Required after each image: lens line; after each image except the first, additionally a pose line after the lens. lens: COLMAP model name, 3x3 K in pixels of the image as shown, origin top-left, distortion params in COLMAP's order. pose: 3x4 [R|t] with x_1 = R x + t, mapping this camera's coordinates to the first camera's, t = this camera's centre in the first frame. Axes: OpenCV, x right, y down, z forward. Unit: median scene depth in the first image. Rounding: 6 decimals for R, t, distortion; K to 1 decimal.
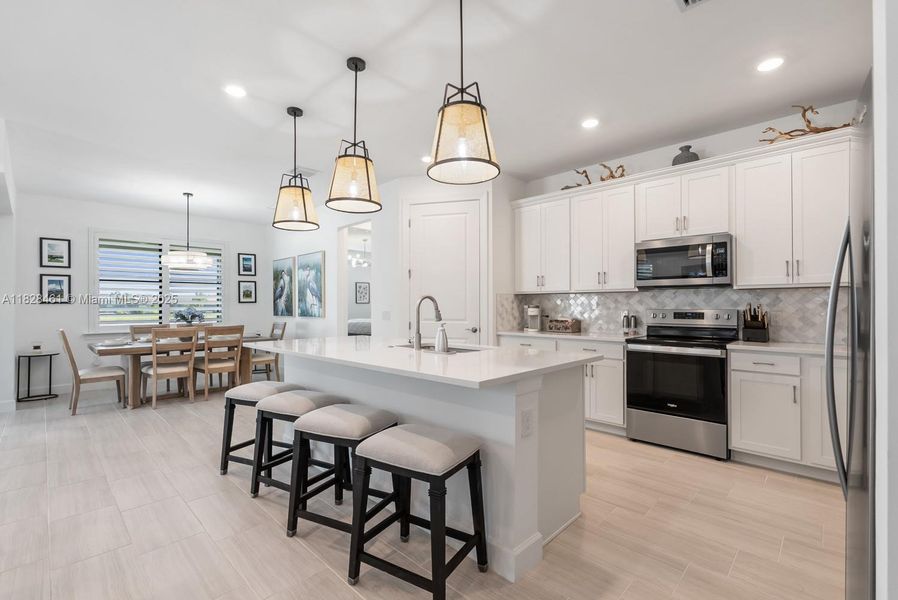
lens RADIAL K [[397.0, 0, 447.2], [0, 397.0, 301.3], [0, 0, 1]] dist [-0.004247, 0.001985]
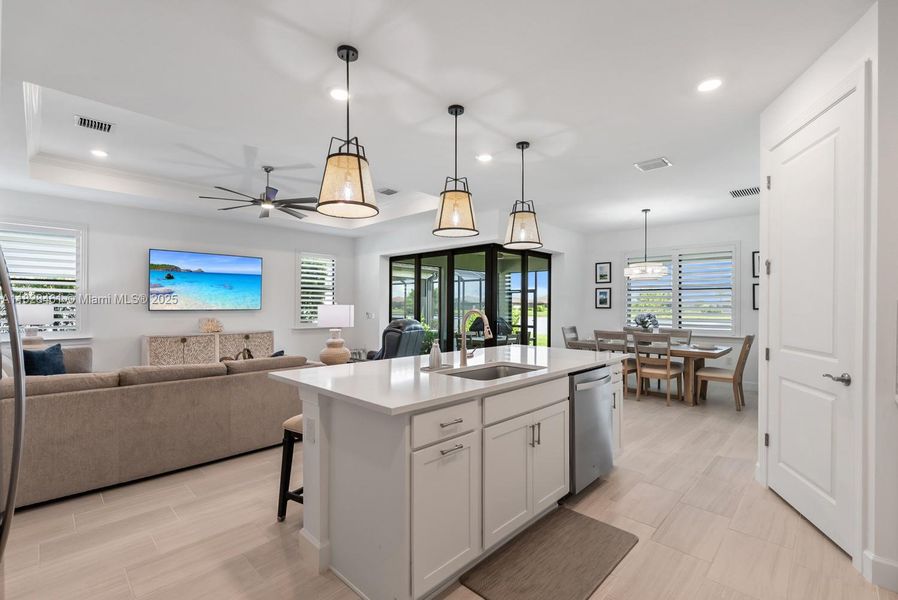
lens RADIAL K [[397.0, 0, 447.8], [0, 397.0, 303.6], [0, 0, 1]] dist [-0.004247, 0.001985]
pose [[0.001233, 0.003668, -0.999993, 0.418927], [0.006523, 0.999972, 0.003676, -0.020814], [0.999978, -0.006528, 0.001209, 0.436647]]
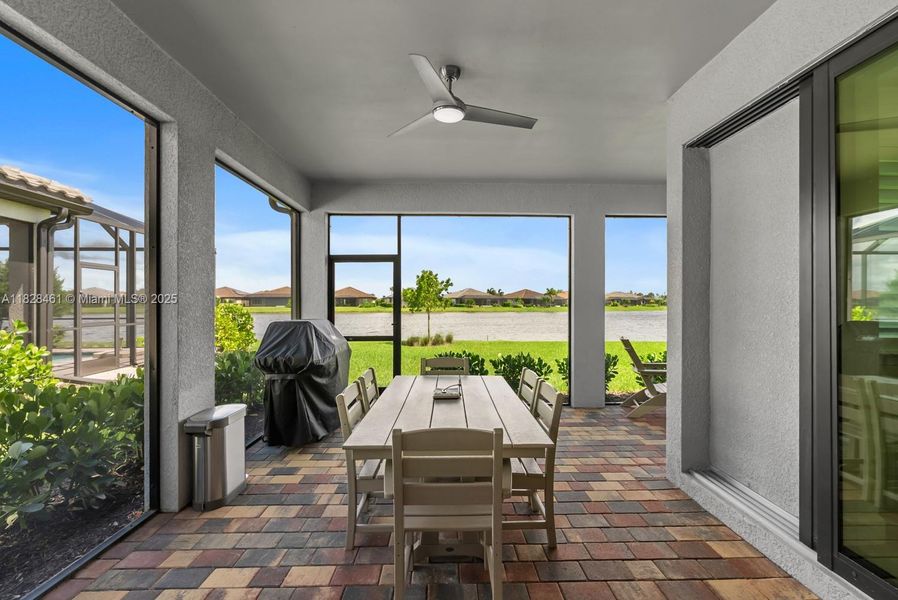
lens RADIAL K [[397.0, 0, 449.2], [0, 397.0, 301.2], [0, 0, 1]] dist [-0.004247, 0.001985]
pose [[0.708052, 0.008892, -0.706104, -0.930104], [-0.002424, 0.999945, 0.010162, 0.015224], [0.706156, -0.005484, 0.708035, 0.319201]]
